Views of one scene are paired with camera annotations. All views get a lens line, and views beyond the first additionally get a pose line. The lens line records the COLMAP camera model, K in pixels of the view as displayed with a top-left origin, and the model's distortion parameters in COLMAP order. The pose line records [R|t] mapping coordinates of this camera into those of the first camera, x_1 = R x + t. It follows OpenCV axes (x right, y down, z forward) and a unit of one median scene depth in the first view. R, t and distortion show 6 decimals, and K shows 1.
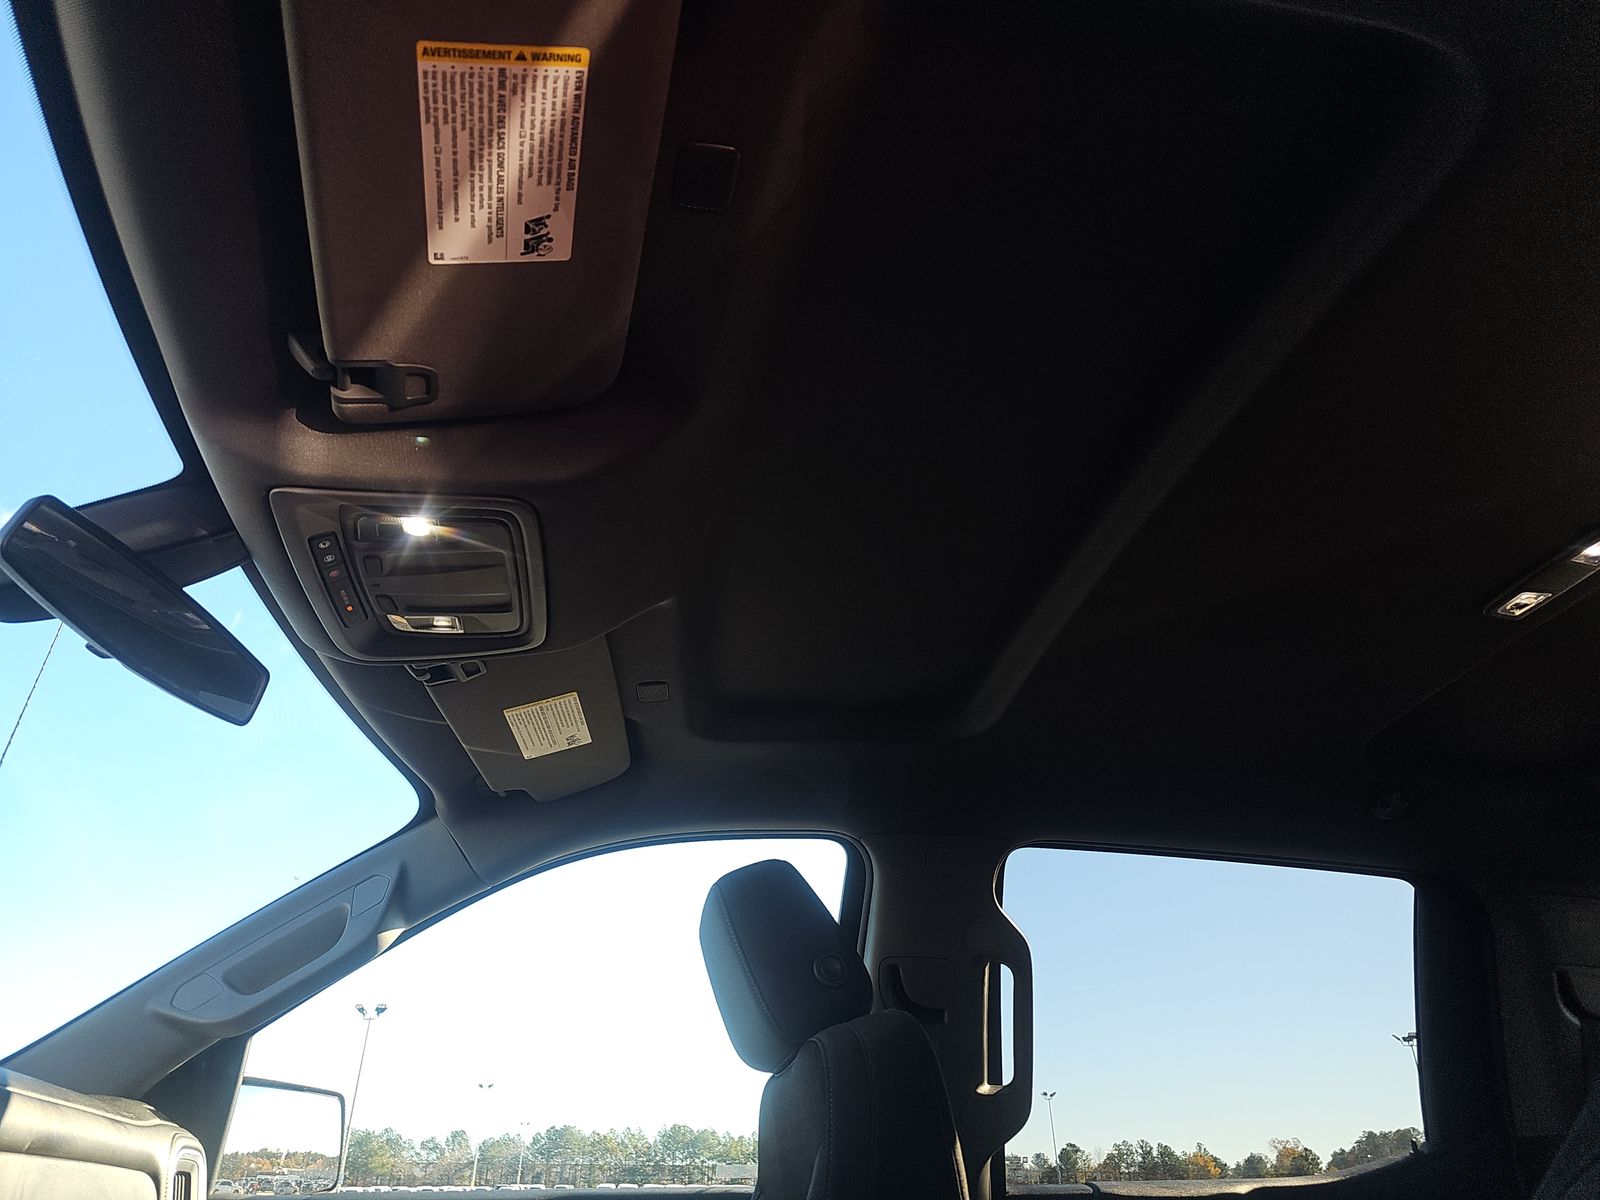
lens RADIAL K [[1065.7, 0, 800.0], [0, 1065.7, 600.0], [0, 0, 1]] dist [0.036067, -0.002881]
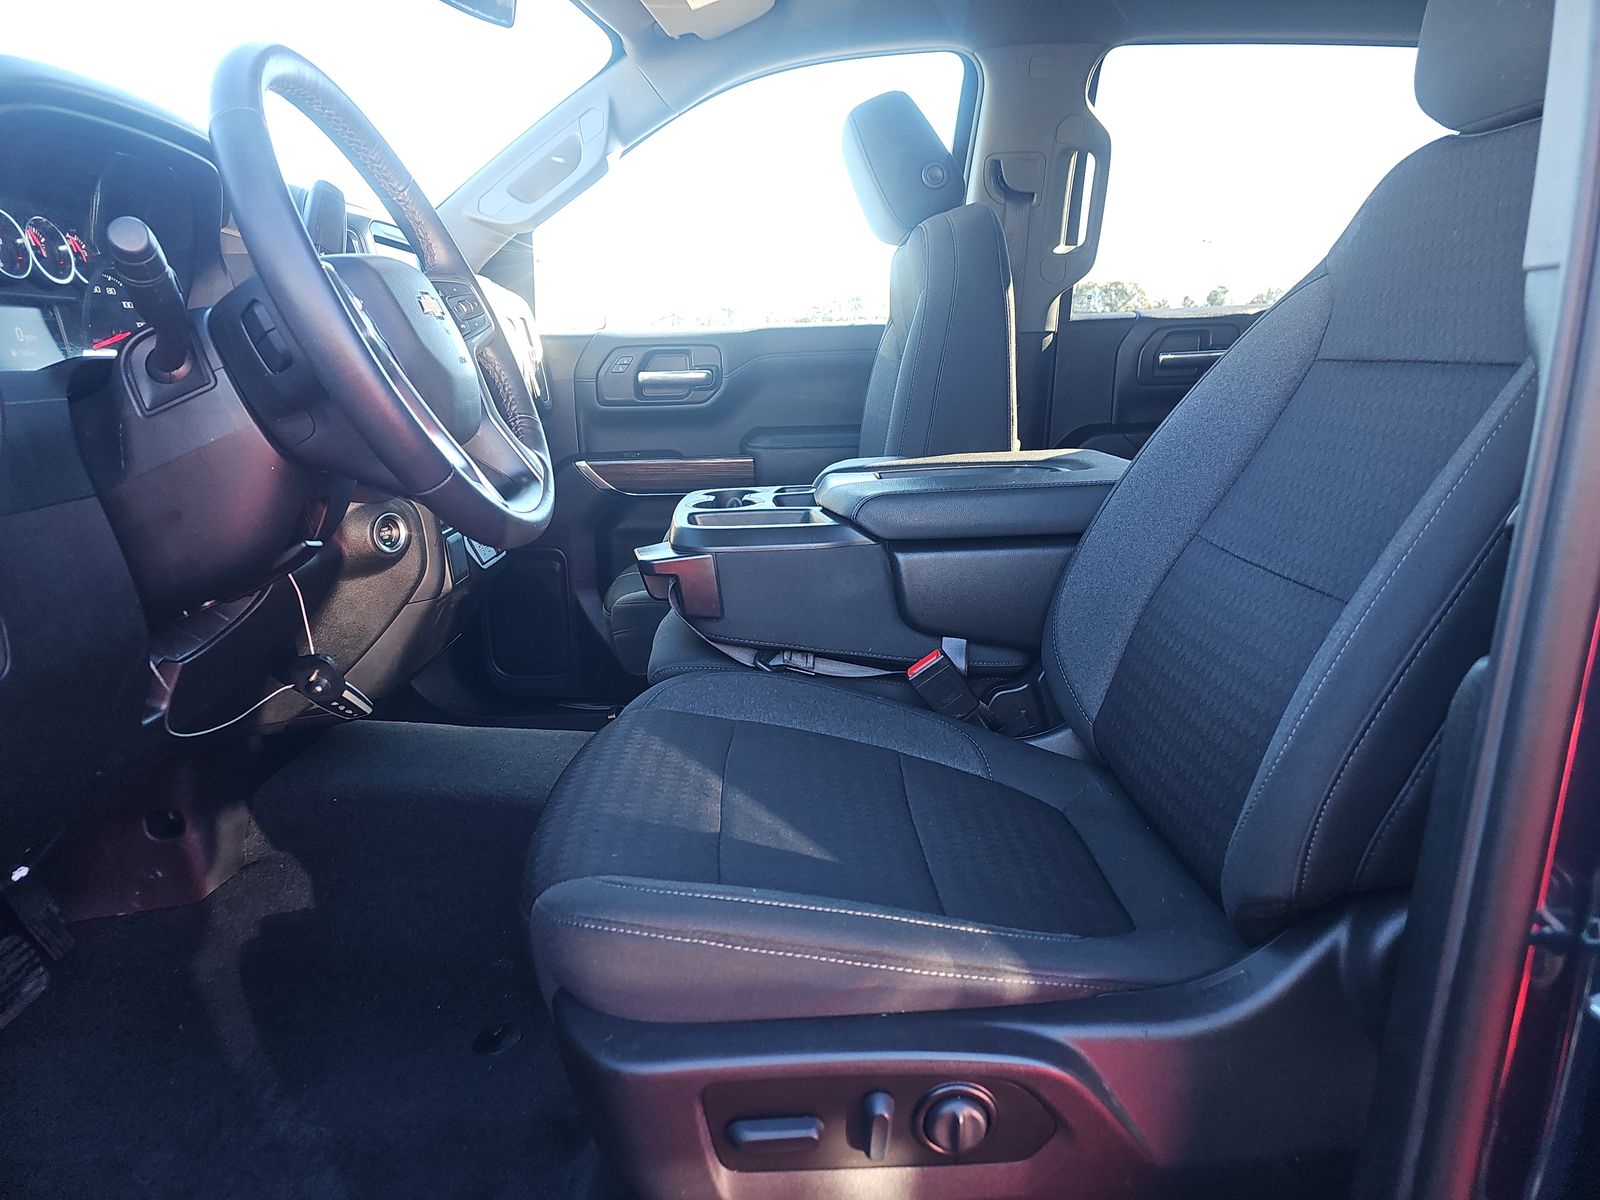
lens RADIAL K [[1052.4, 0, 800.0], [0, 1052.4, 600.0], [0, 0, 1]] dist [-0.001274, -0.003970]
pose [[0.989243, 0.011107, -0.145861, 0.044592], [0.091128, 0.733209, 0.673870, -0.140922], [0.114432, -0.679913, 0.724309, -0.291578]]
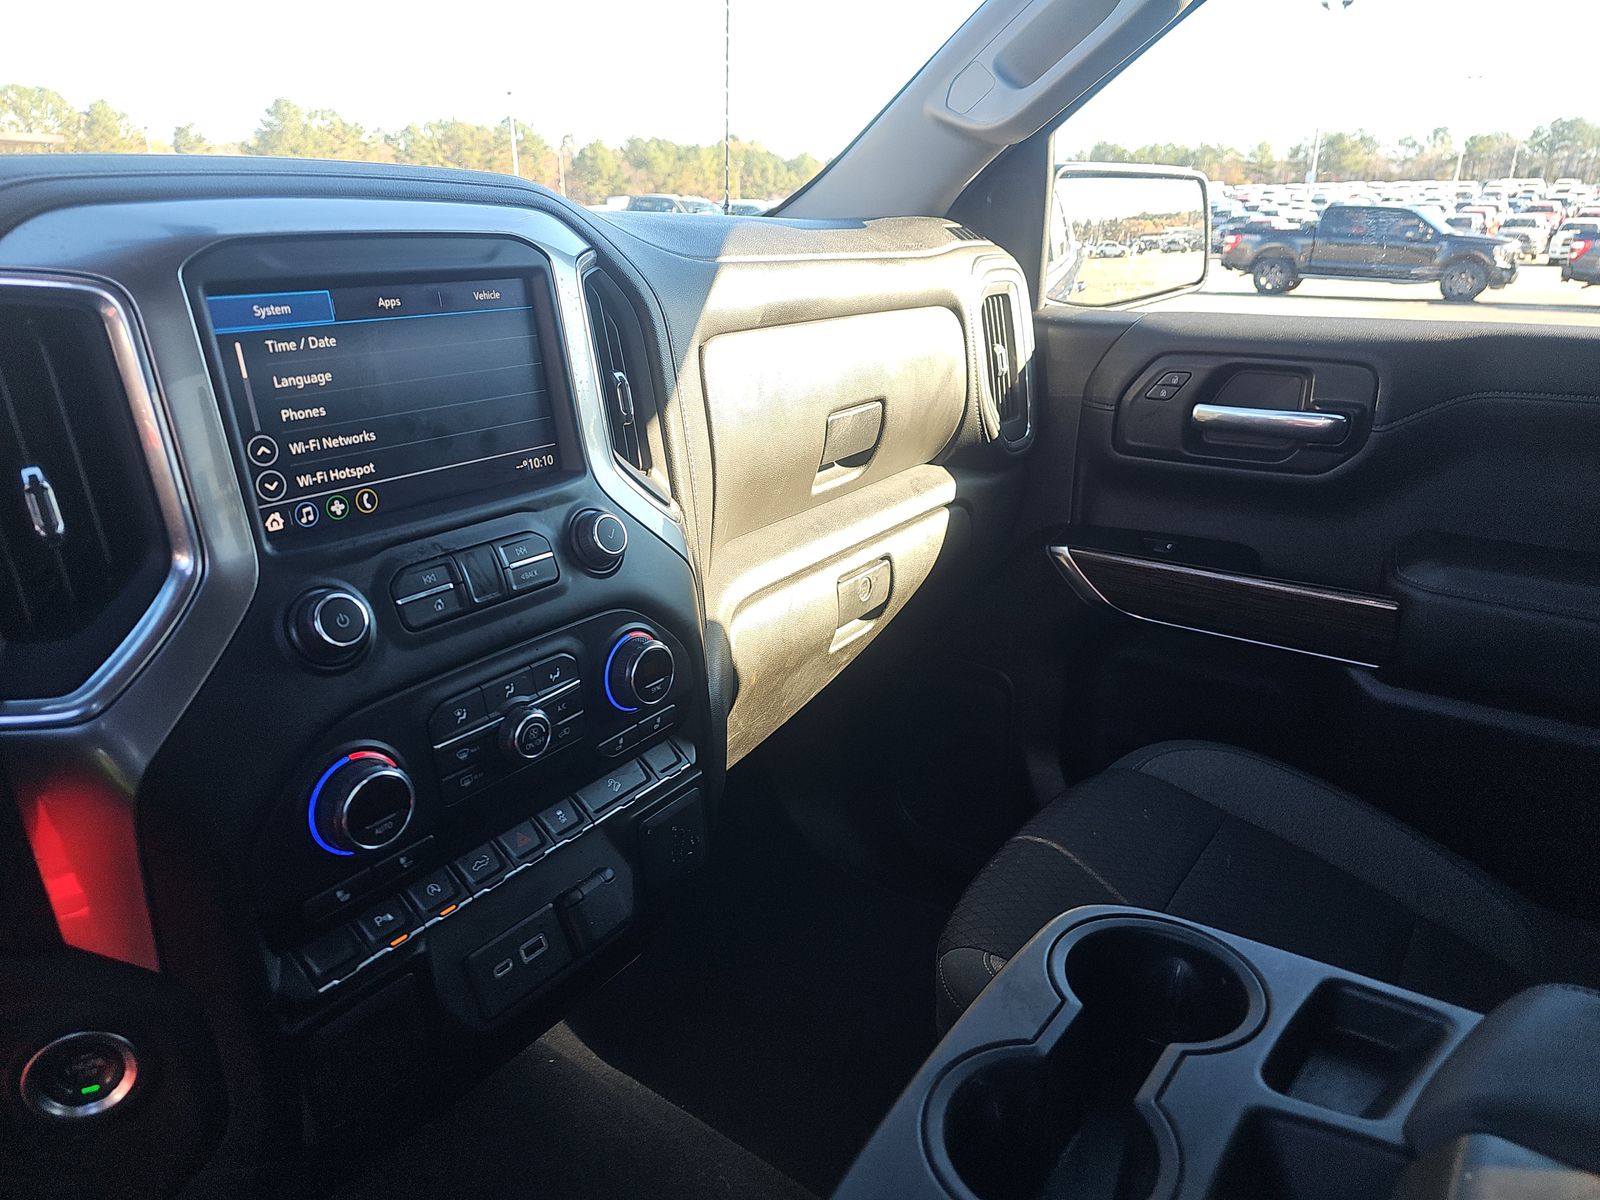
lens RADIAL K [[1052.4, 0, 800.0], [0, 1052.4, 600.0], [0, 0, 1]] dist [-0.001274, -0.003970]
pose [[0.705021, 0.249961, -0.663675, -0.043511], [0.351522, 0.689605, 0.633149, 0.087384], [0.615936, -0.679680, 0.398319, 0.348782]]
